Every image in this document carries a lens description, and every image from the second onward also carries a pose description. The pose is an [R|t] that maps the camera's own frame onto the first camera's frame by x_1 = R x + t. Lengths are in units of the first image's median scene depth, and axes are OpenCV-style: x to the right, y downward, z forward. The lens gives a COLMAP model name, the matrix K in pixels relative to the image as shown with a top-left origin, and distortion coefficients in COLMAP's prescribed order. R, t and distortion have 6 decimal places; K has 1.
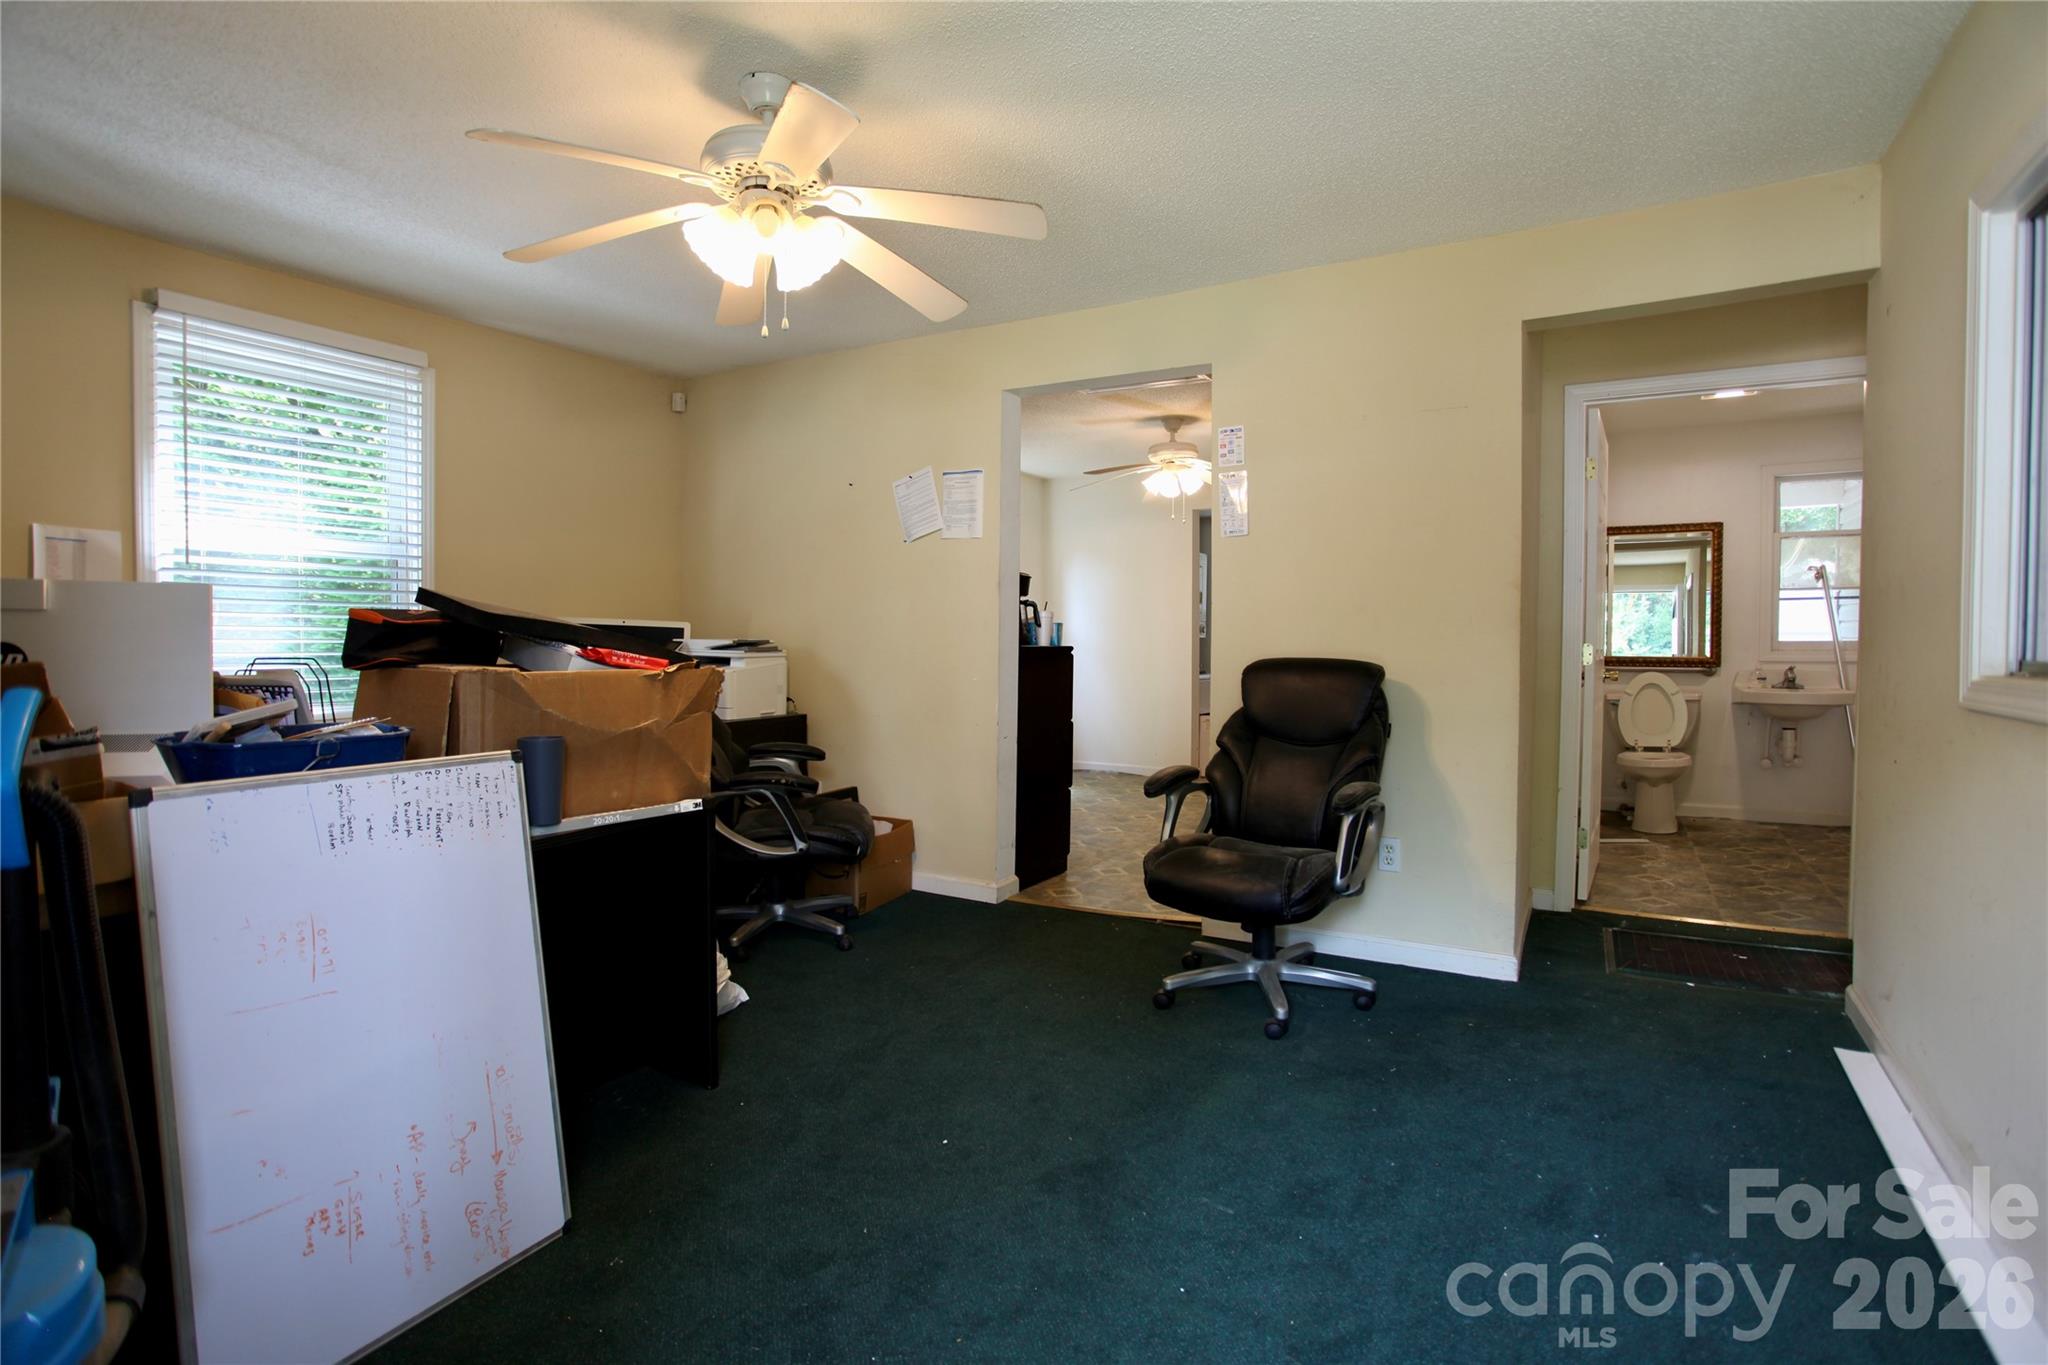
lens RADIAL K [[1045.9, 0, 1023.6], [0, 1045.9, 669.6], [0, 0, 1]] dist [-0.000811, -0.000218]
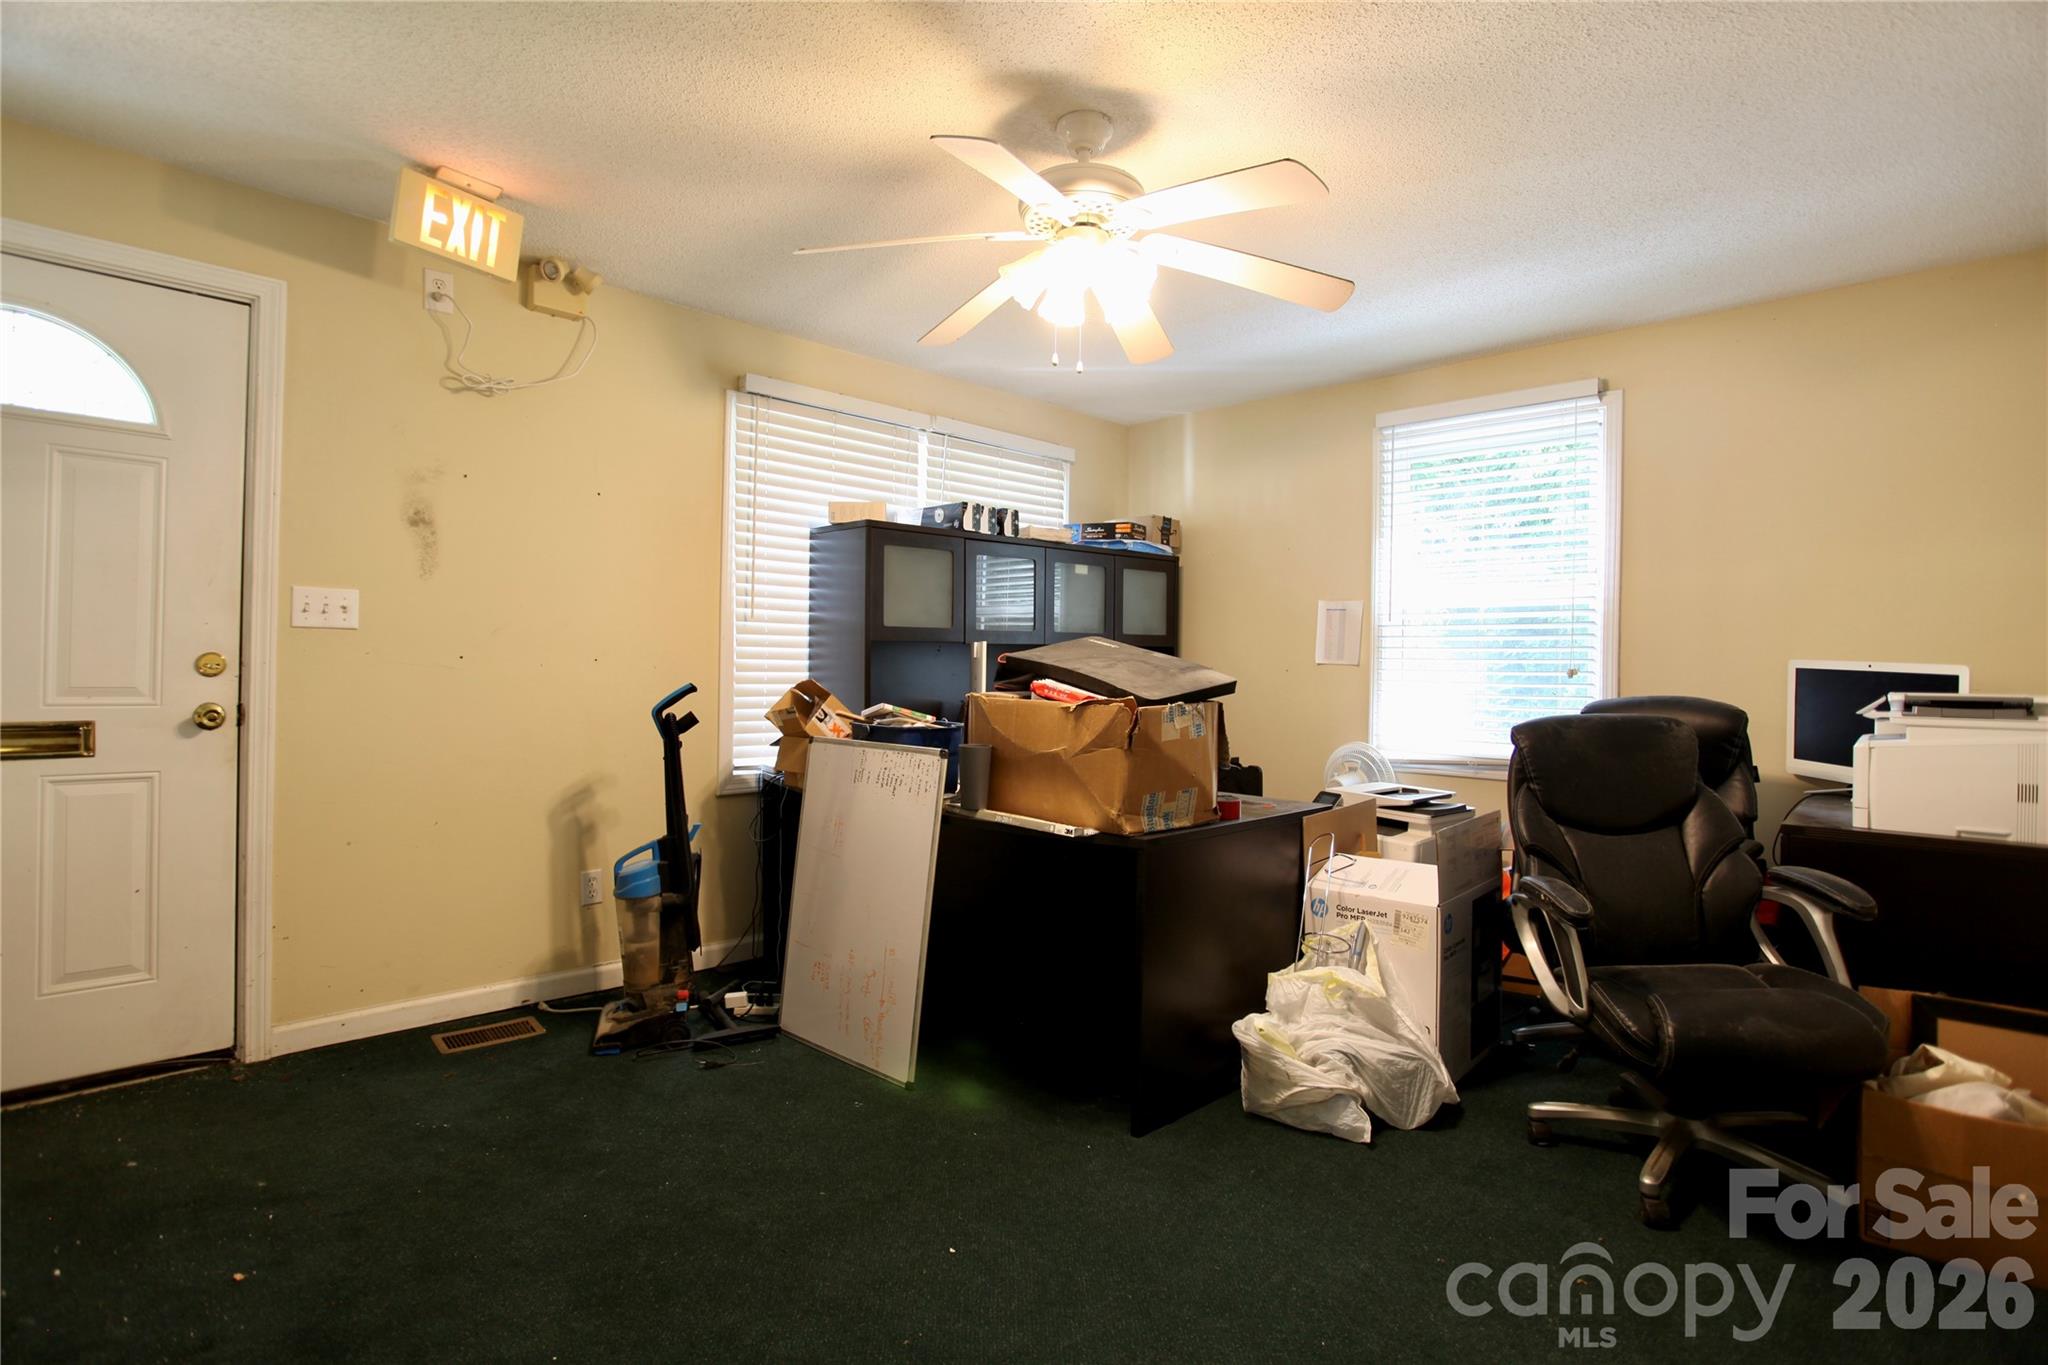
lens RADIAL K [[1045.9, 0, 1023.6], [0, 1045.9, 669.6], [0, 0, 1]] dist [-0.000811, -0.000218]
pose [[-0.254993, -0.007104, -0.966917, 0.734858], [-0.049183, 0.998774, 0.005633, -0.038691], [0.965691, 0.048993, -0.255029, 1.224543]]
